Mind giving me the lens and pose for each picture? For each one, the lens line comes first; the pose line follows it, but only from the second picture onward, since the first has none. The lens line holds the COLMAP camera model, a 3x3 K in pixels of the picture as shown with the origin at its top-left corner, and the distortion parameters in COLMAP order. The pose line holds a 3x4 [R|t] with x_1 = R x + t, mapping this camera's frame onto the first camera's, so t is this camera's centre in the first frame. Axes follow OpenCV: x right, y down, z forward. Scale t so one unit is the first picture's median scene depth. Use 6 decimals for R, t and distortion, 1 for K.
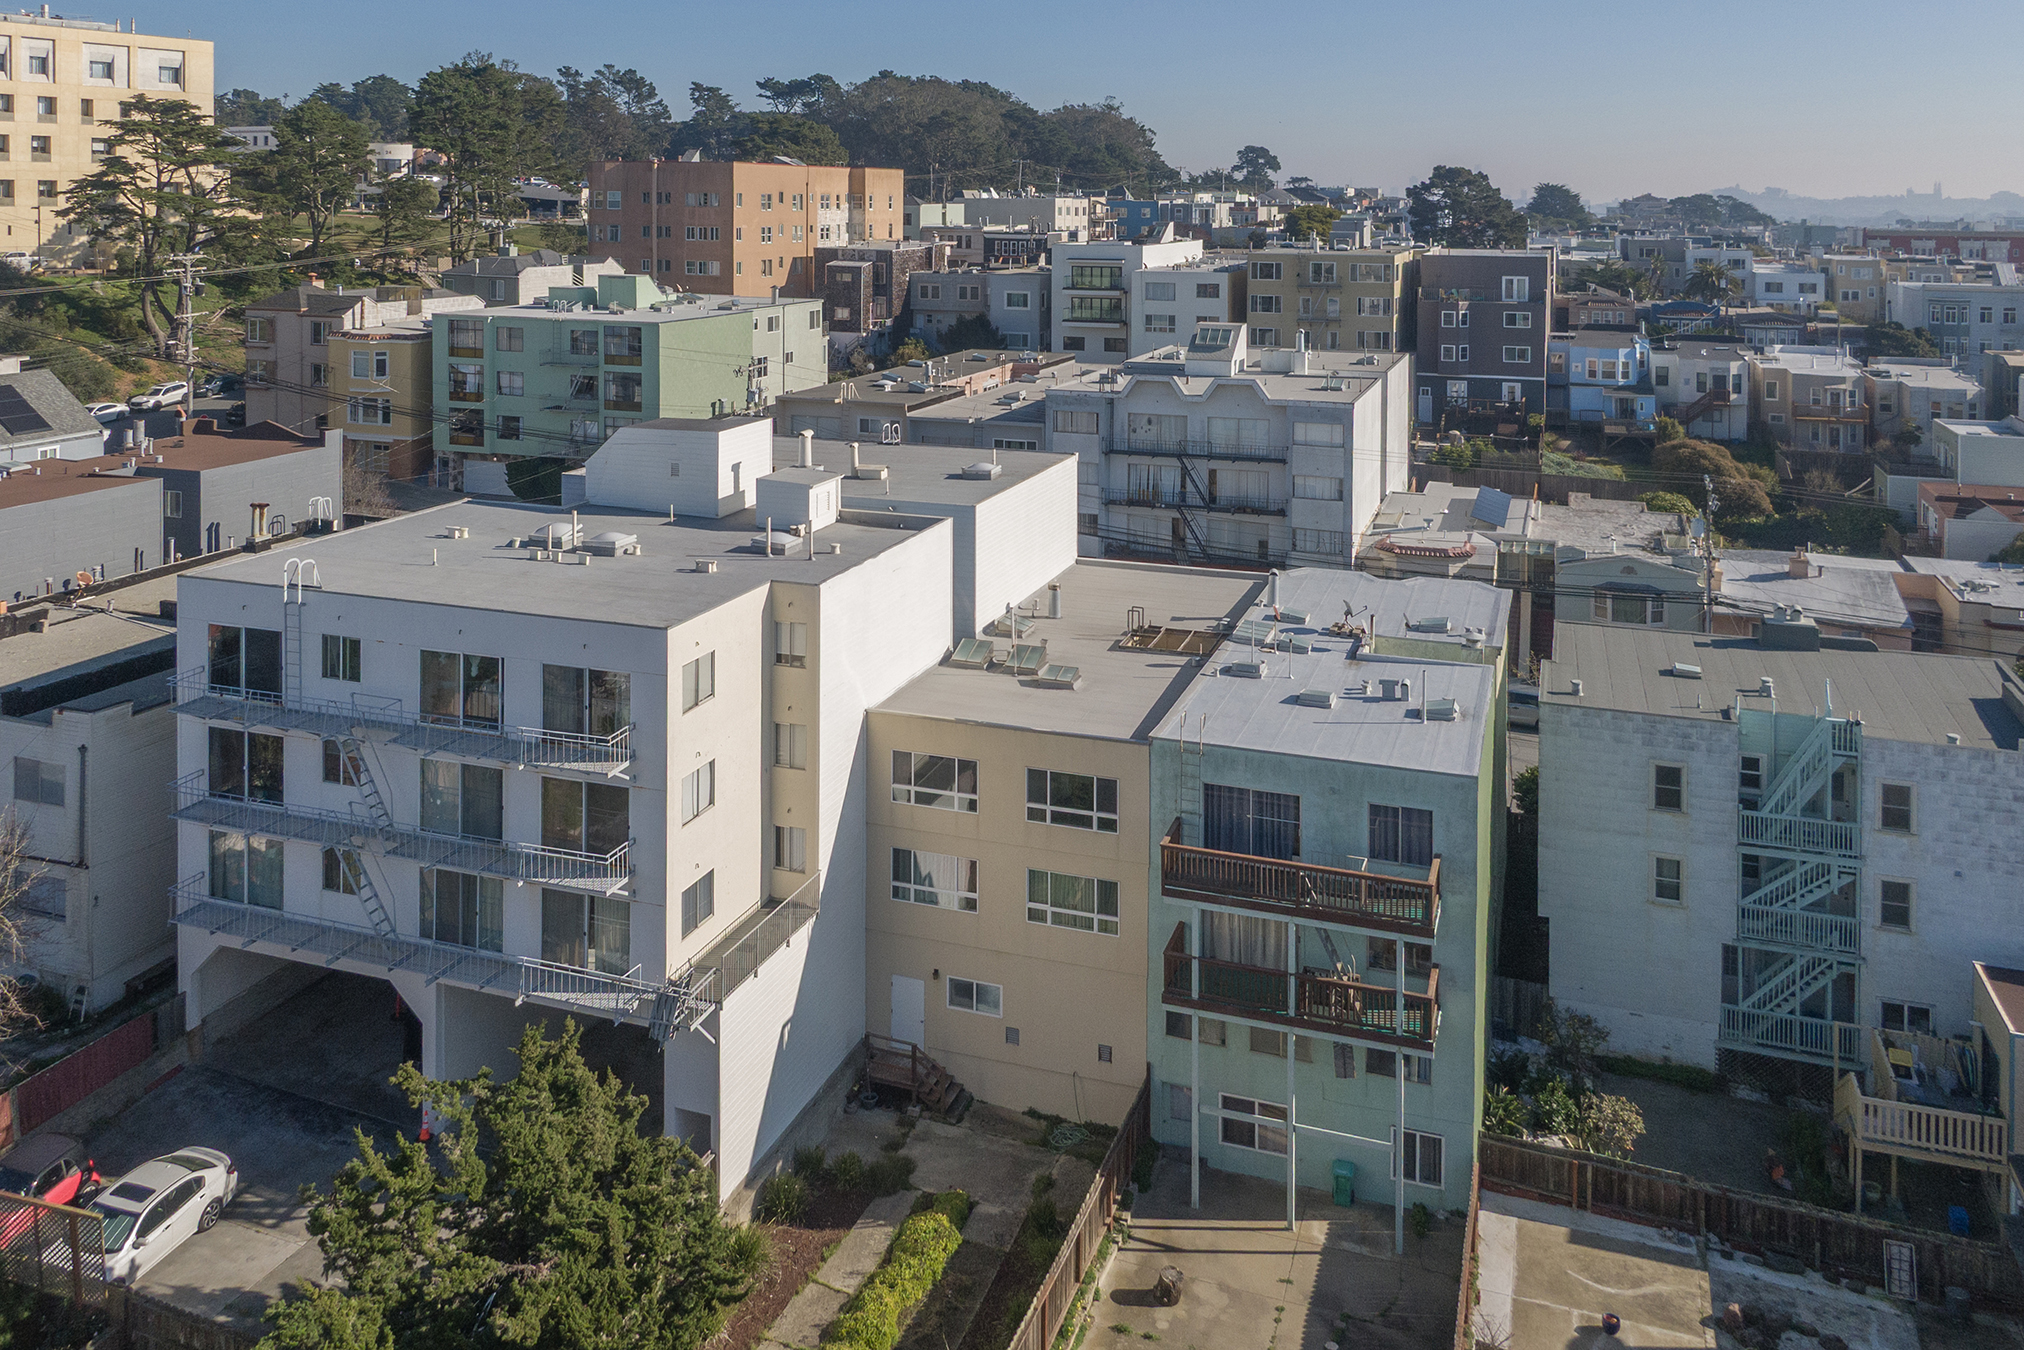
lens RADIAL K [[1428.1, 0, 1009.0], [0, 1428.1, 604.4], [0, 0, 1]] dist [0.044588, -0.062802]
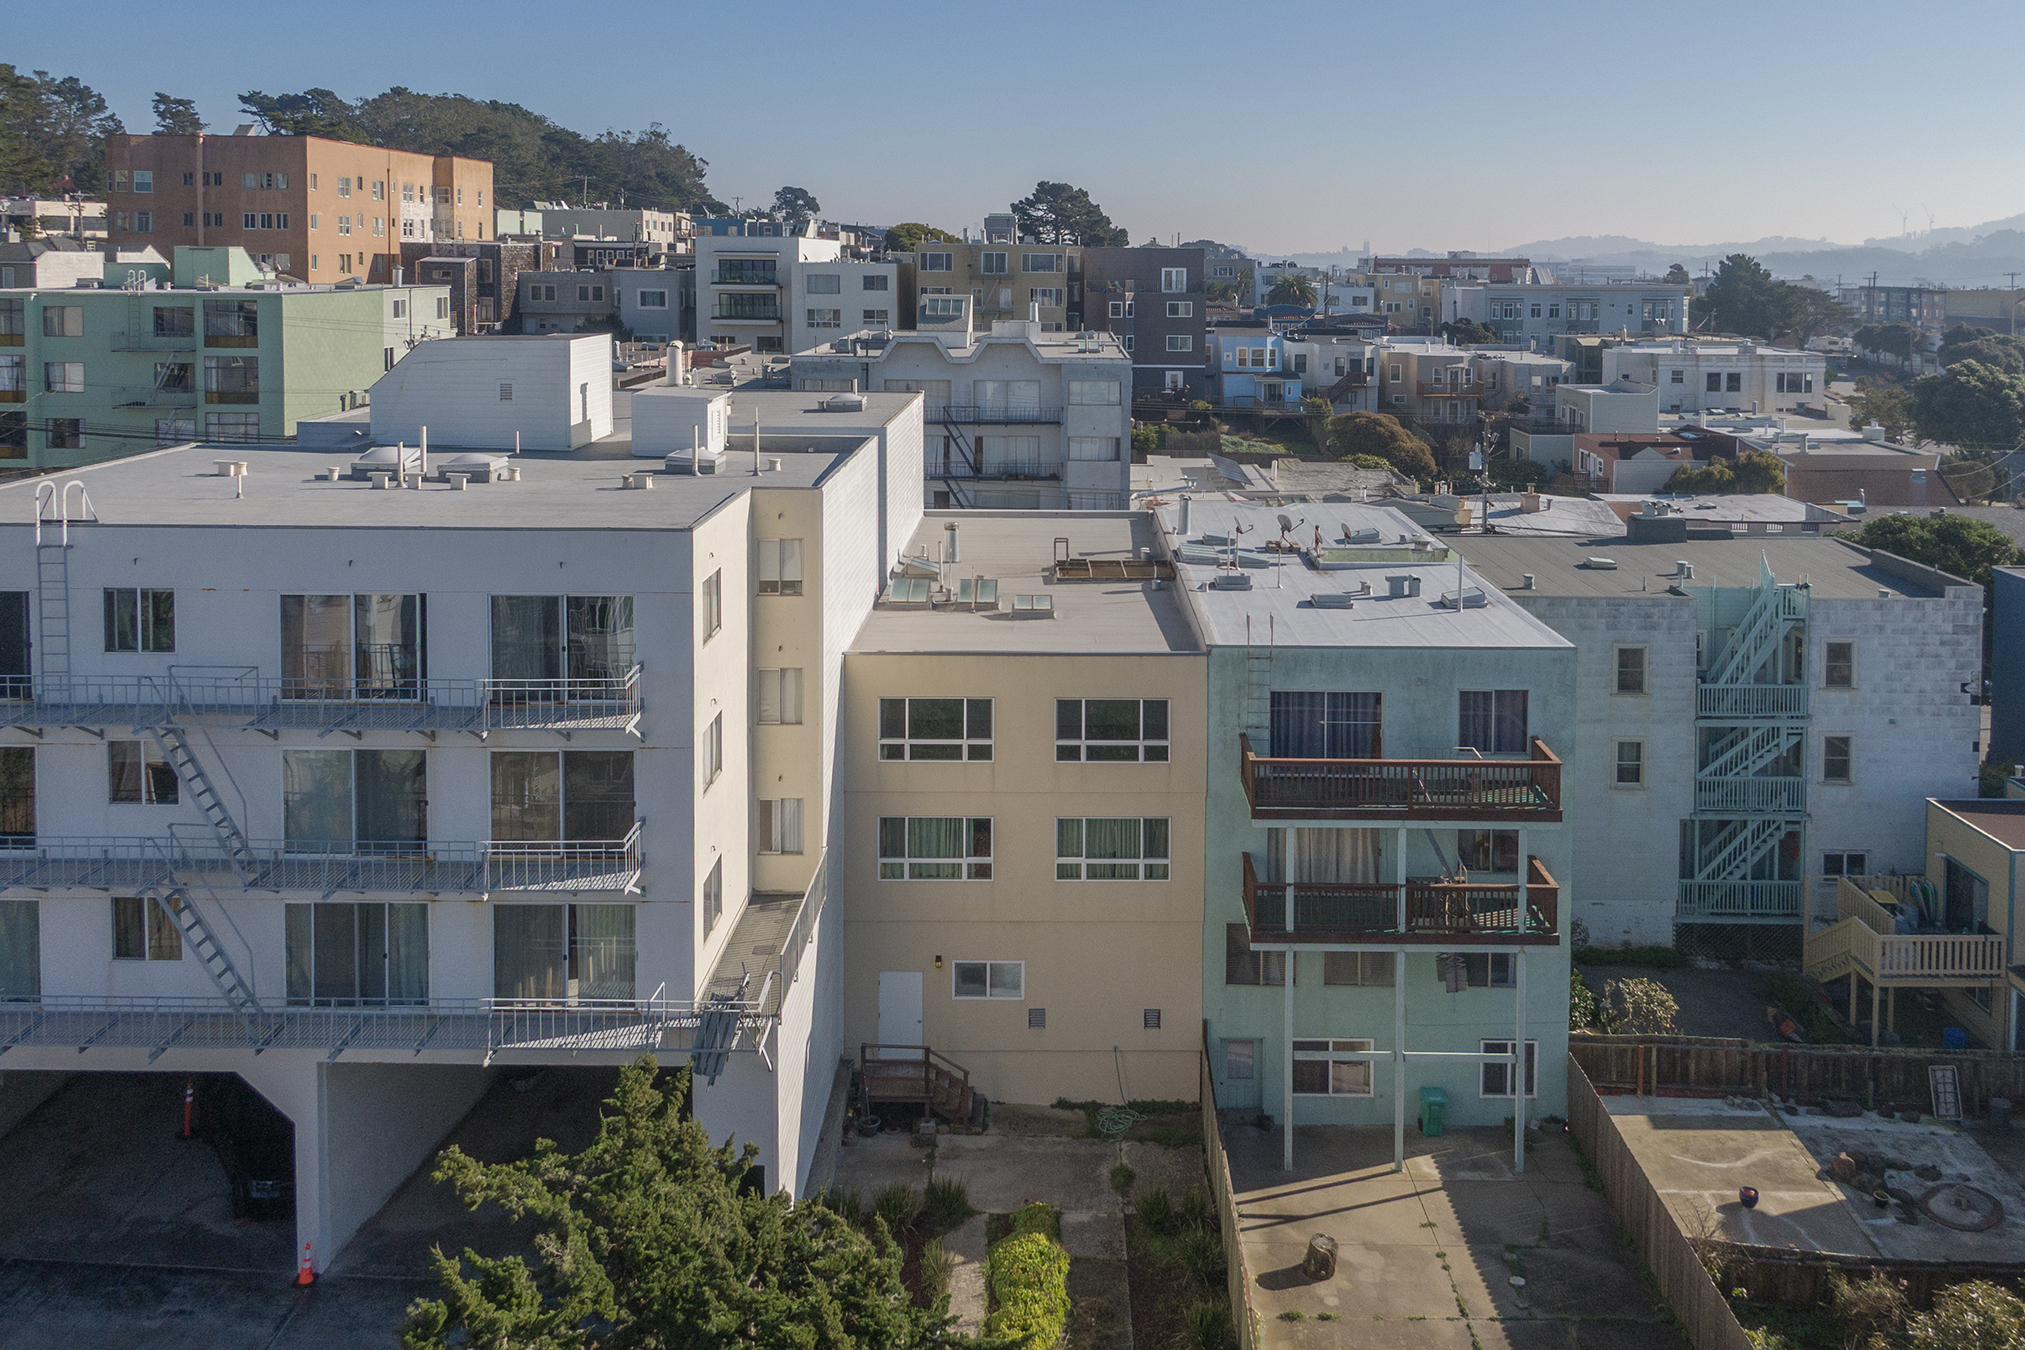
lens RADIAL K [[1400.4, 0, 1018.3], [0, 1400.4, 630.6], [0, 0, 1]] dist [0.051666, -0.068661]
pose [[0.945163, -0.069363, 0.319149, -0.267683], [0.073055, 0.997328, 0.000403, 0.069726], [-0.318325, 0.022934, 0.947704, 0.204499]]
